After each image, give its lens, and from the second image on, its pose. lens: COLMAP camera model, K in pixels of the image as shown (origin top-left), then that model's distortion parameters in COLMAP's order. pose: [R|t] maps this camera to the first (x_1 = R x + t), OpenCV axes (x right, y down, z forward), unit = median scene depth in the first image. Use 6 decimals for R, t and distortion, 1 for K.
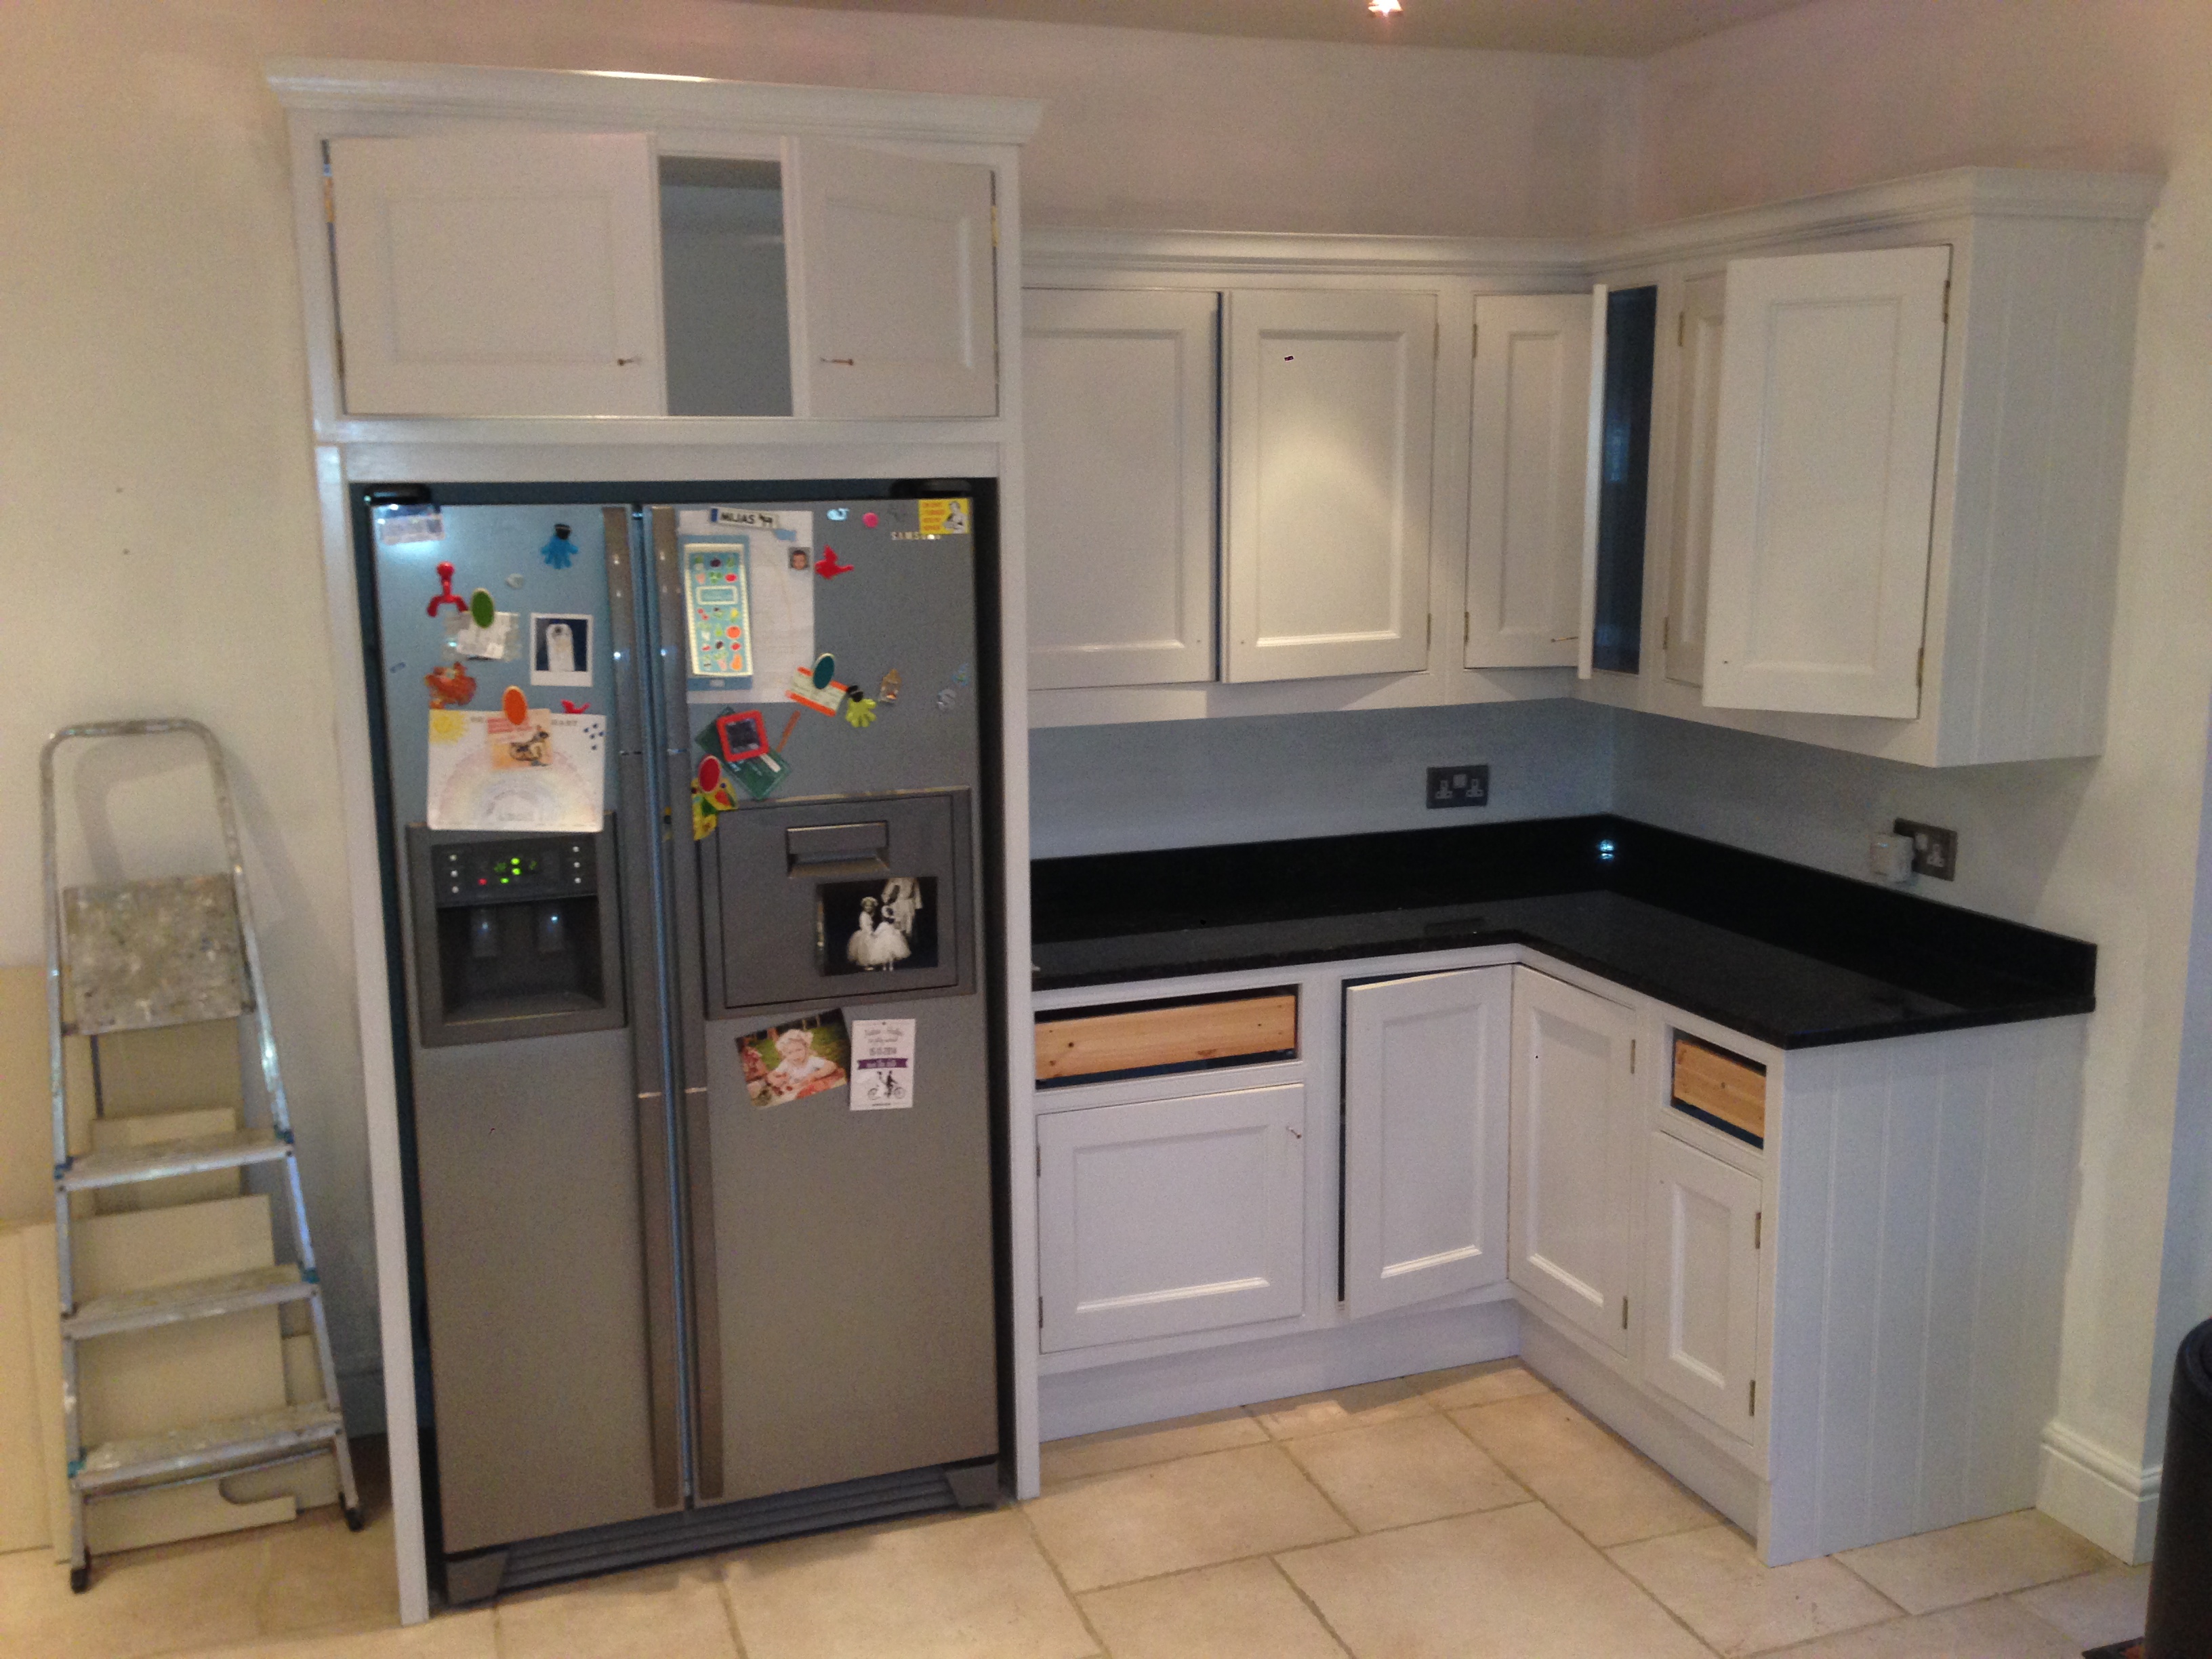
lens RADIAL K [[2020.8, 0, 1110.9], [0, 2020.8, 836.6], [0, 0, 1]] dist [0.091481, -0.136889]
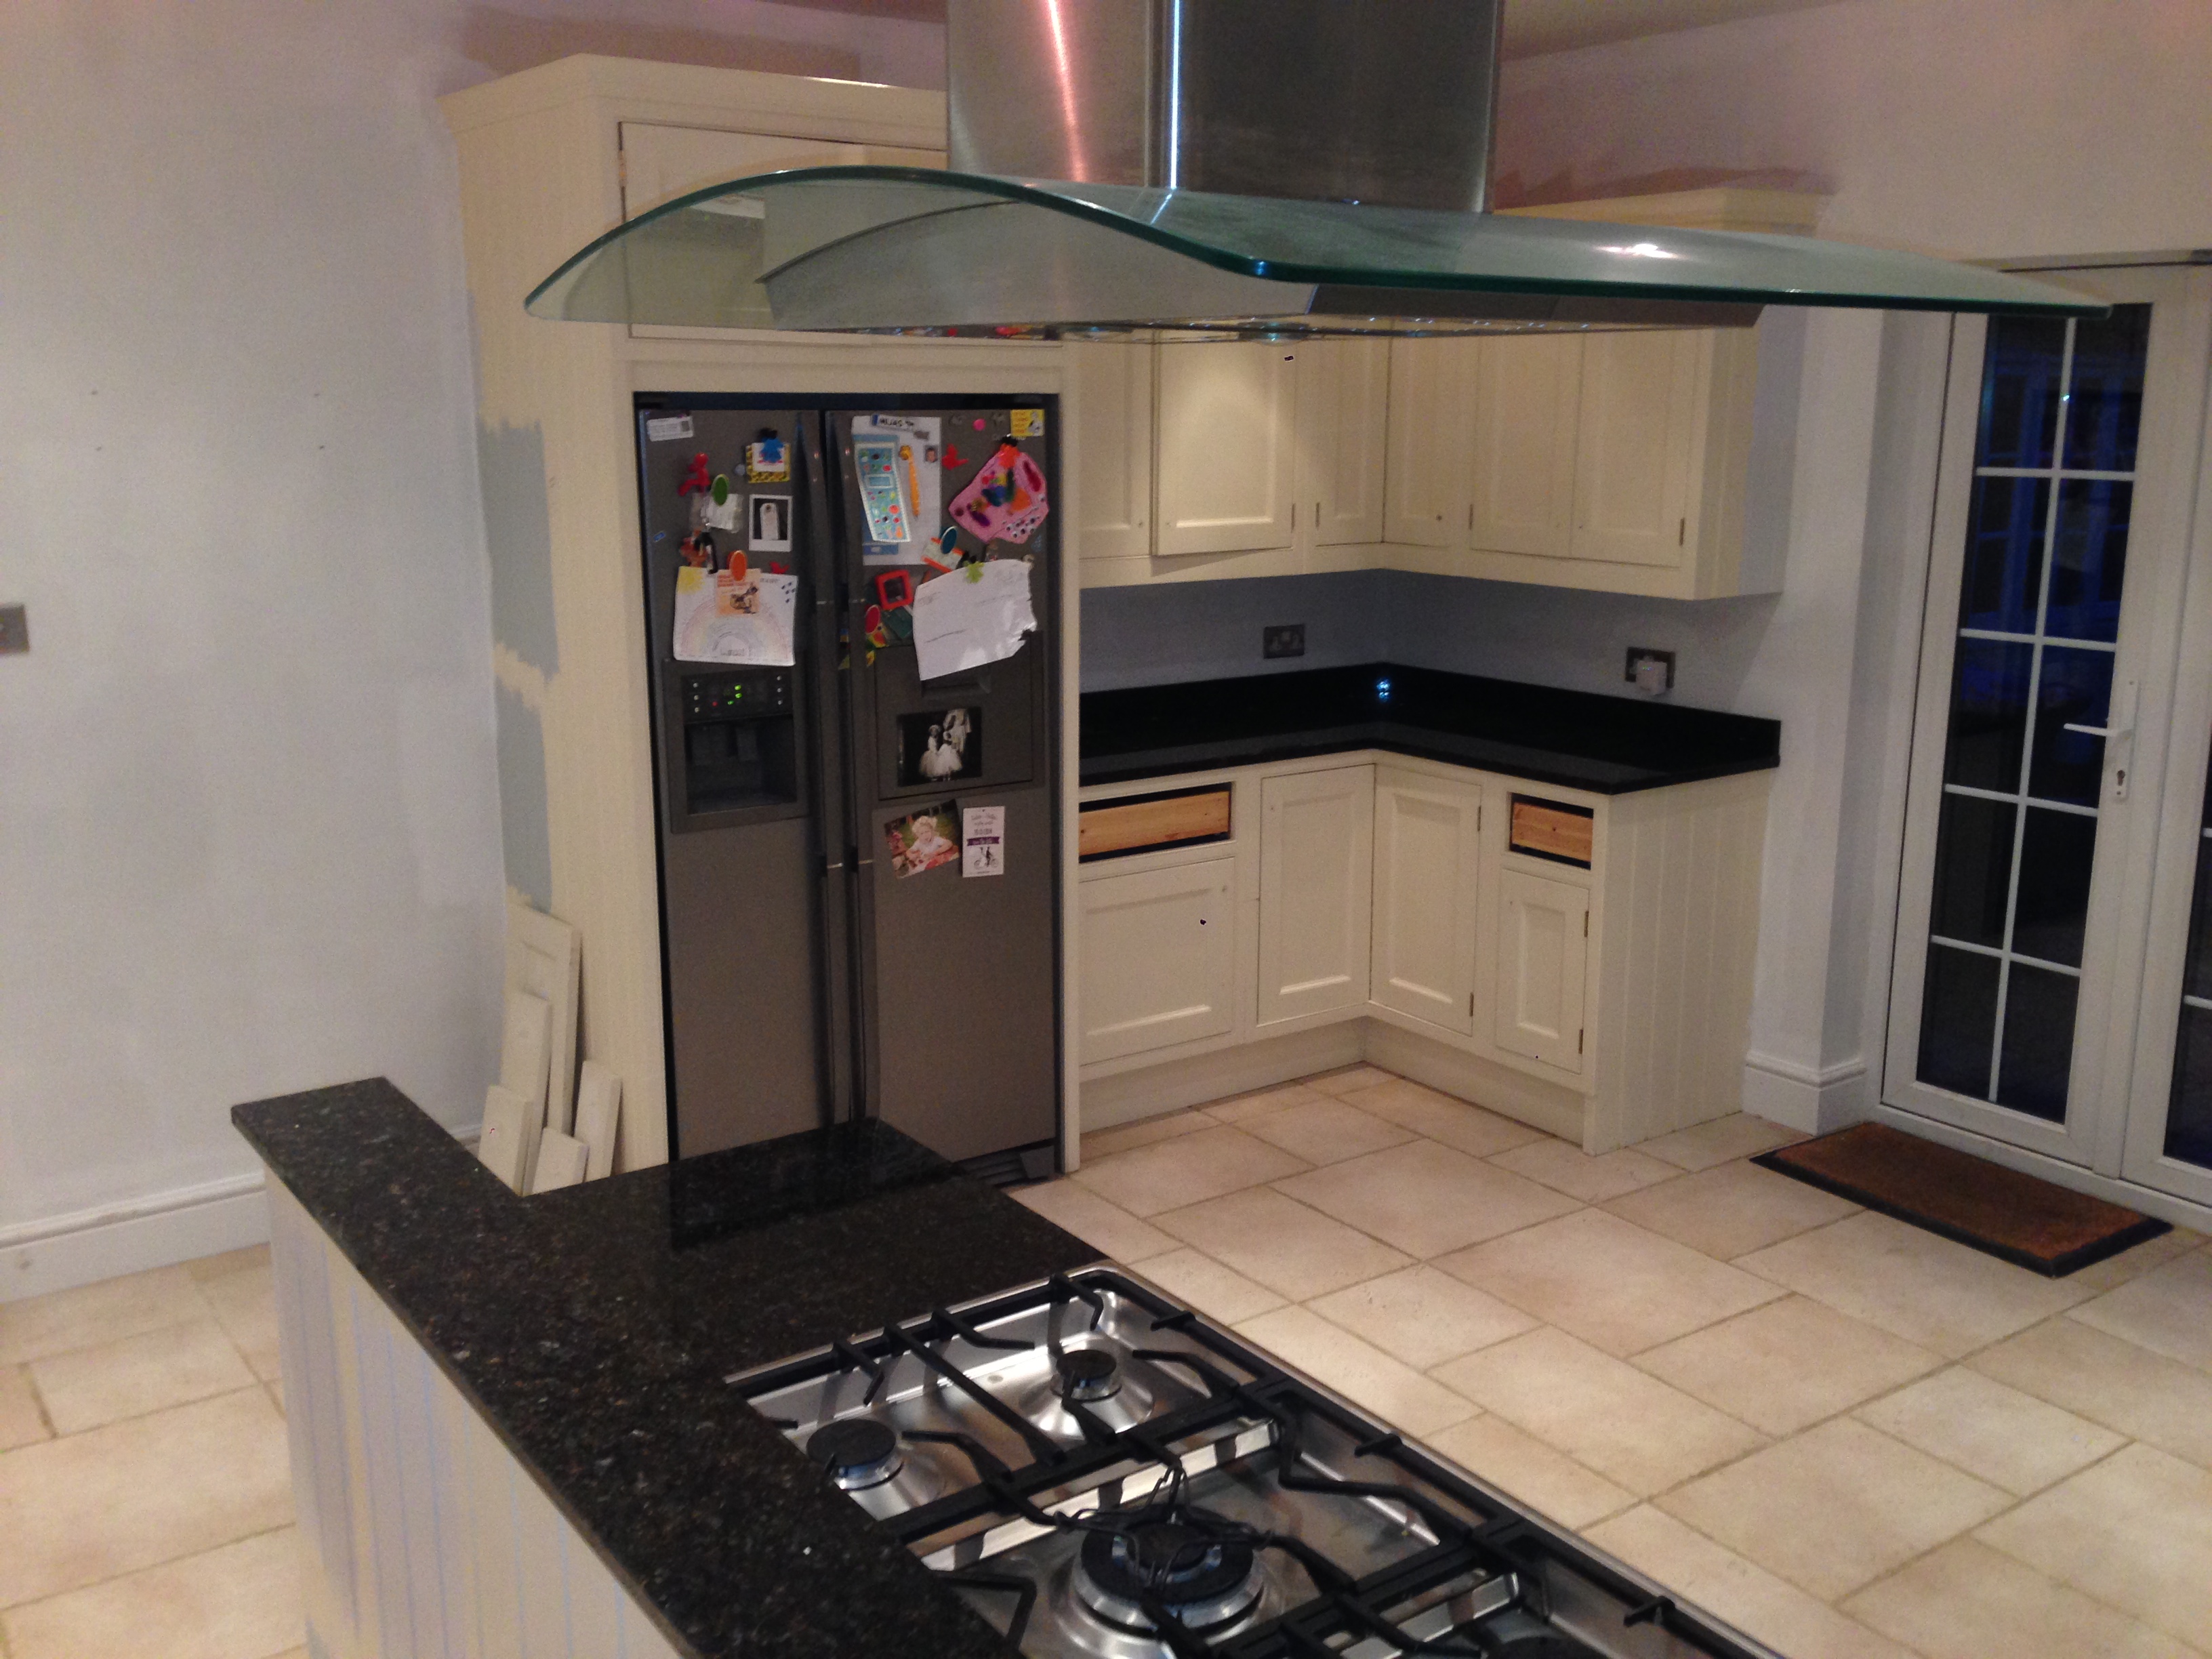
lens RADIAL K [[2020.8, 0, 1110.9], [0, 2020.8, 836.6], [0, 0, 1]] dist [0.091481, -0.136889]
pose [[0.961830, -0.046121, 0.269733, -0.388659], [0.037219, 0.998583, 0.038025, 0.062214], [-0.271105, -0.026534, 0.962184, -0.290643]]
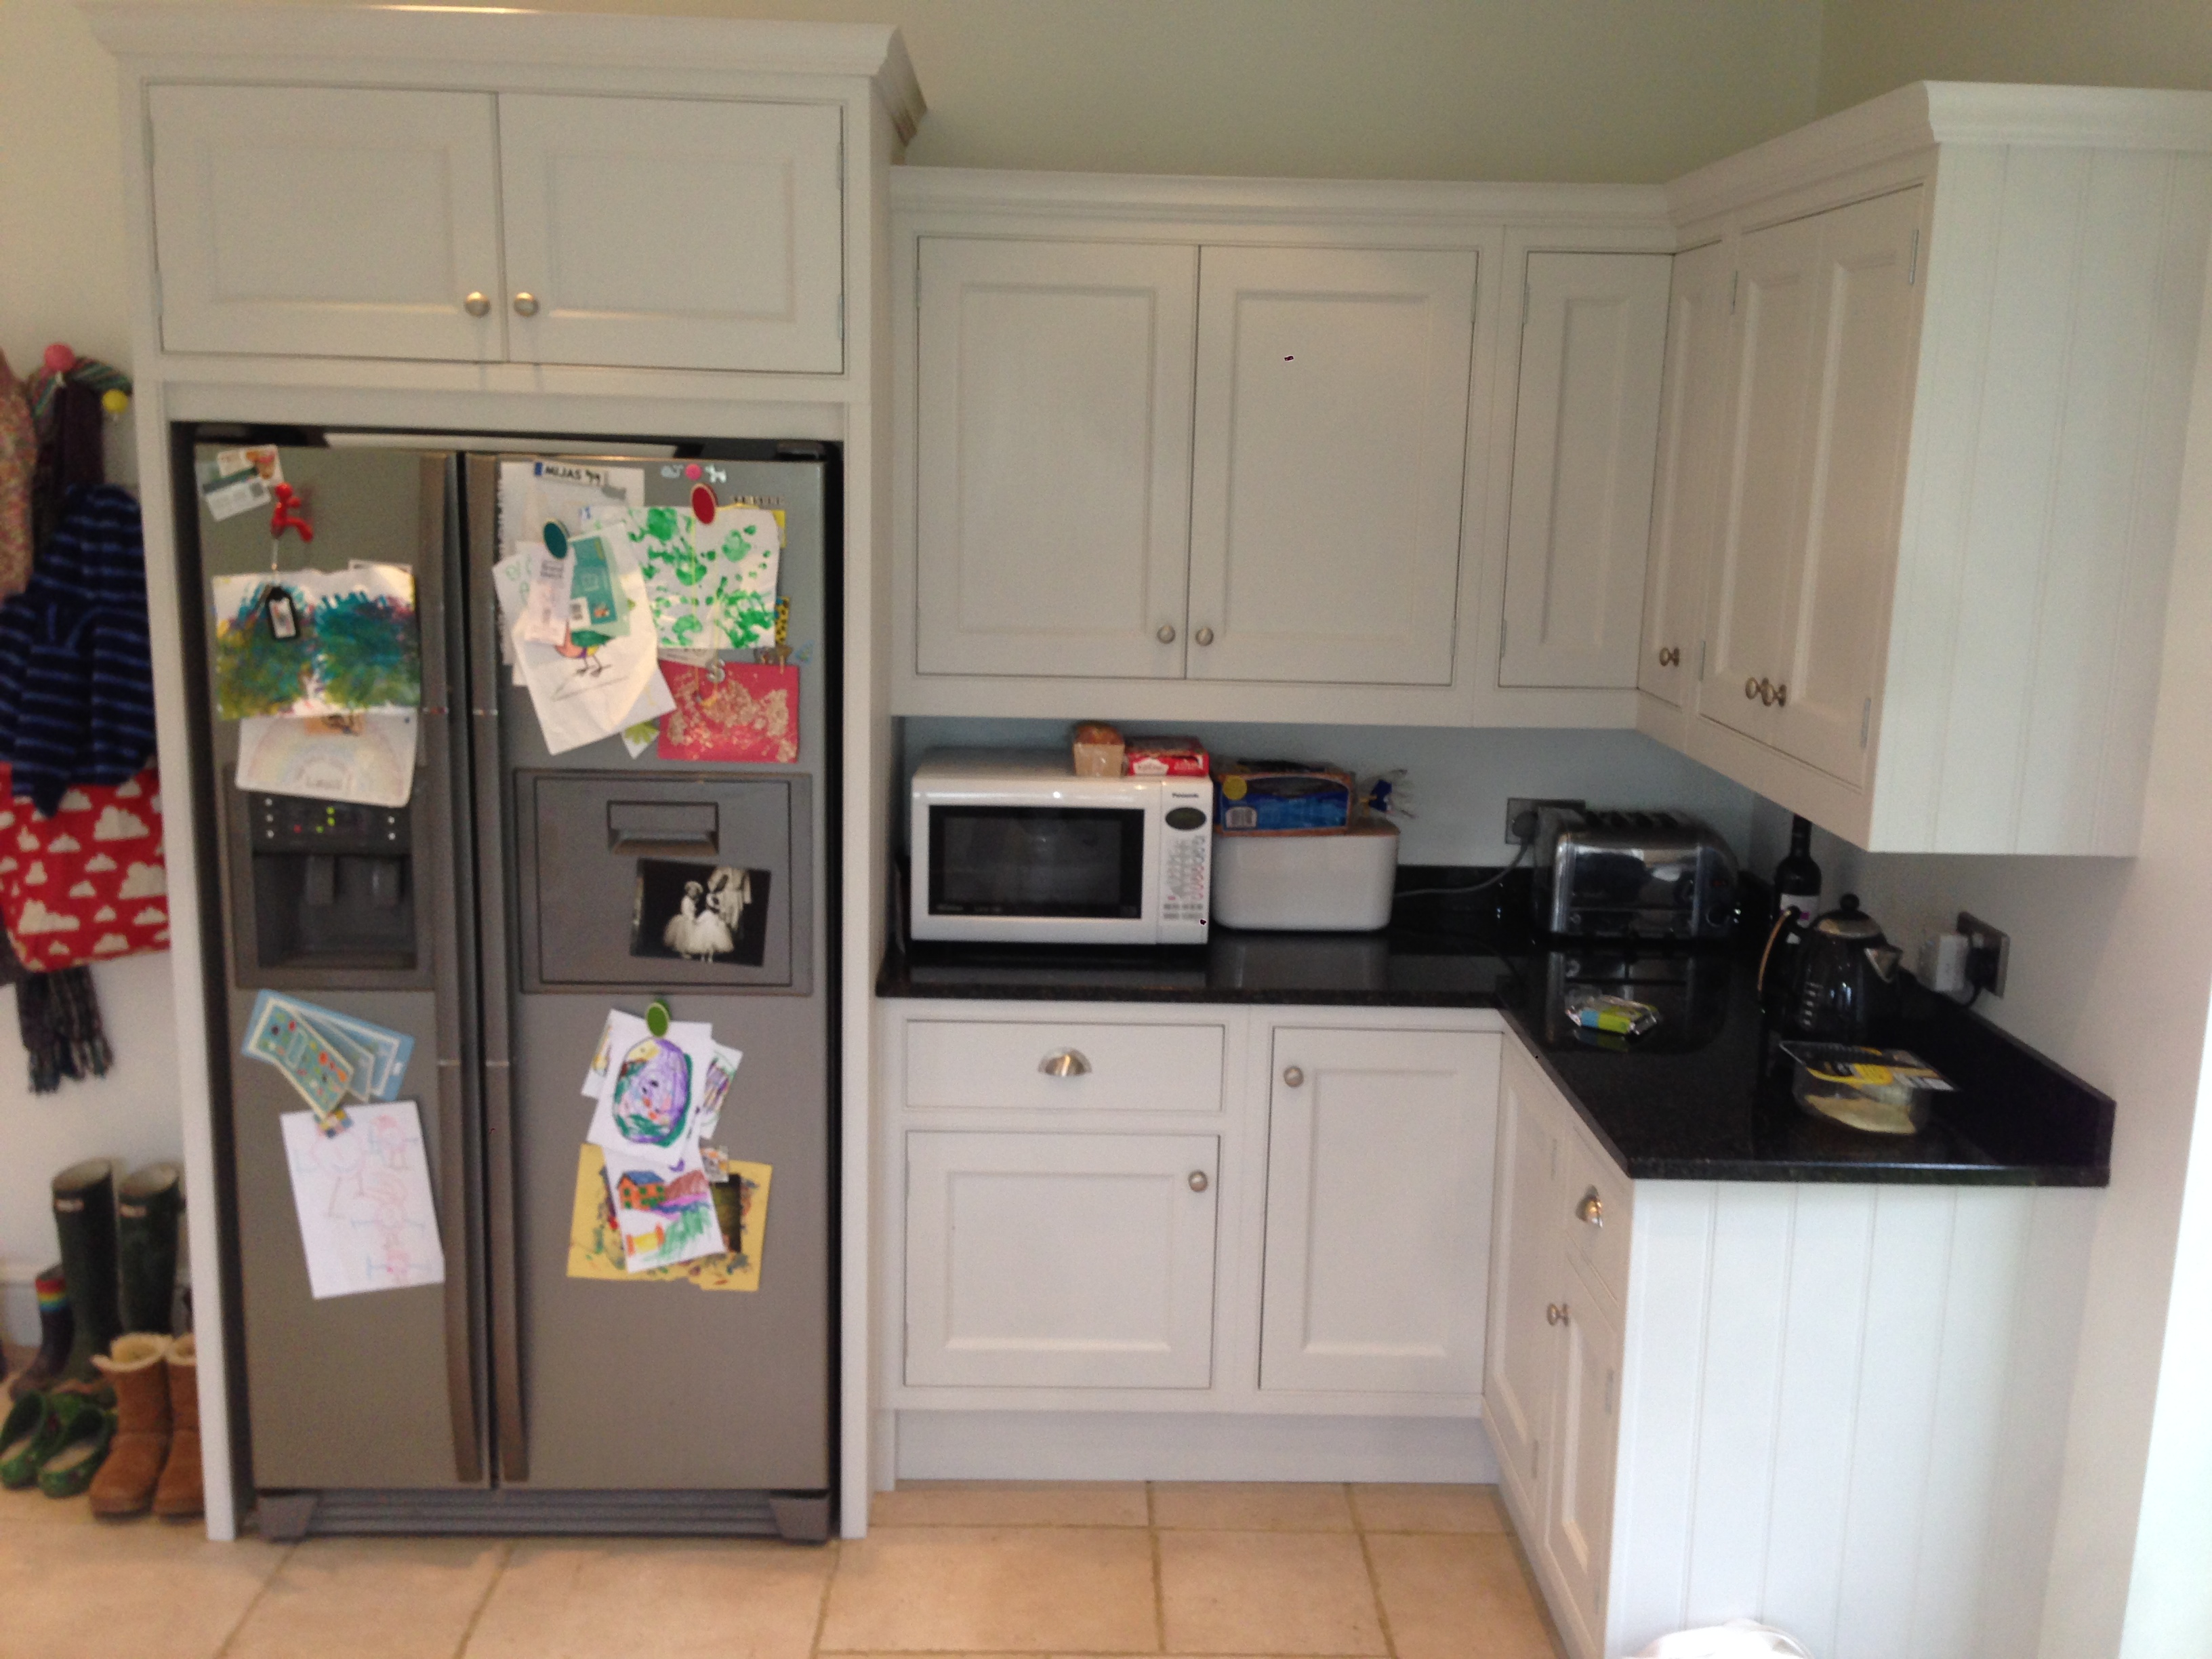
lens RADIAL K [[2020.8, 0, 1110.9], [0, 2020.8, 836.6], [0, 0, 1]] dist [0.091481, -0.136889]
pose [[0.950891, 0.091266, -0.295764, 0.338526], [-0.089056, 0.995806, 0.020964, -0.027791], [0.296437, 0.006405, 0.955031, 0.153303]]
